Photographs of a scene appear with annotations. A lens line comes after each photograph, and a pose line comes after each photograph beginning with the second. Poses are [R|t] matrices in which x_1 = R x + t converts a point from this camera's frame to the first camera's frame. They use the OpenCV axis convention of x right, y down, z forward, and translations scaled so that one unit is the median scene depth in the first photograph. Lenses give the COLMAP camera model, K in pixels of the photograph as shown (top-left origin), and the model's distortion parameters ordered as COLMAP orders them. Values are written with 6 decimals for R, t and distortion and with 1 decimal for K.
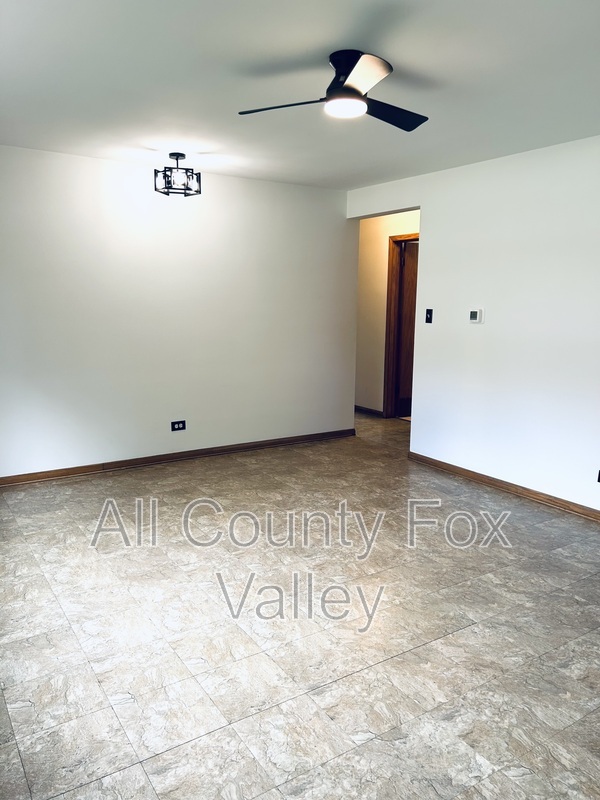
lens RADIAL K [[606.1, 0, 299.8], [0, 606.1, 399.6], [0, 0, 1]] dist [0.001733, 0.000817]
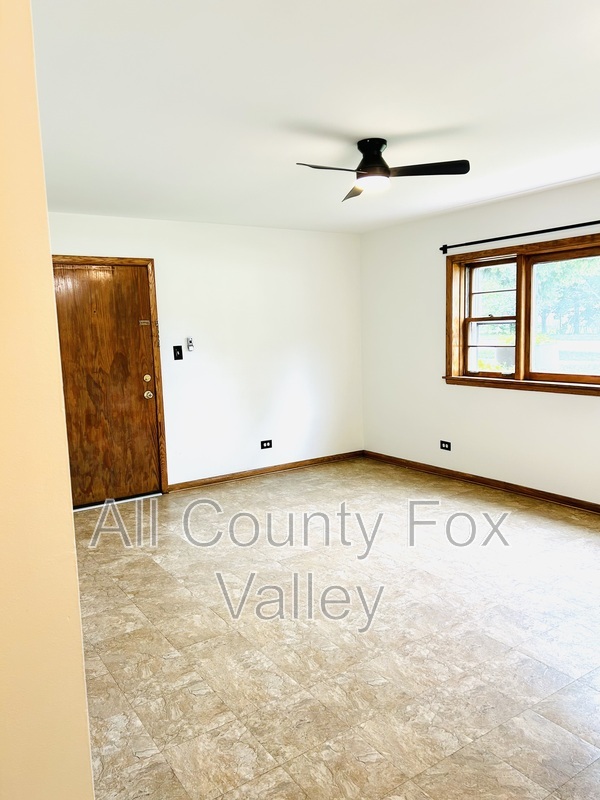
lens RADIAL K [[606.1, 0, 298.8], [0, 606.1, 400.4], [0, 0, 1]] dist [0.001733, 0.000817]
pose [[-0.999600, 0.028155, -0.002787, 0.184966], [0.026191, 0.958113, 0.285190, -0.315226], [0.010700, 0.285003, -0.958467, 1.782832]]
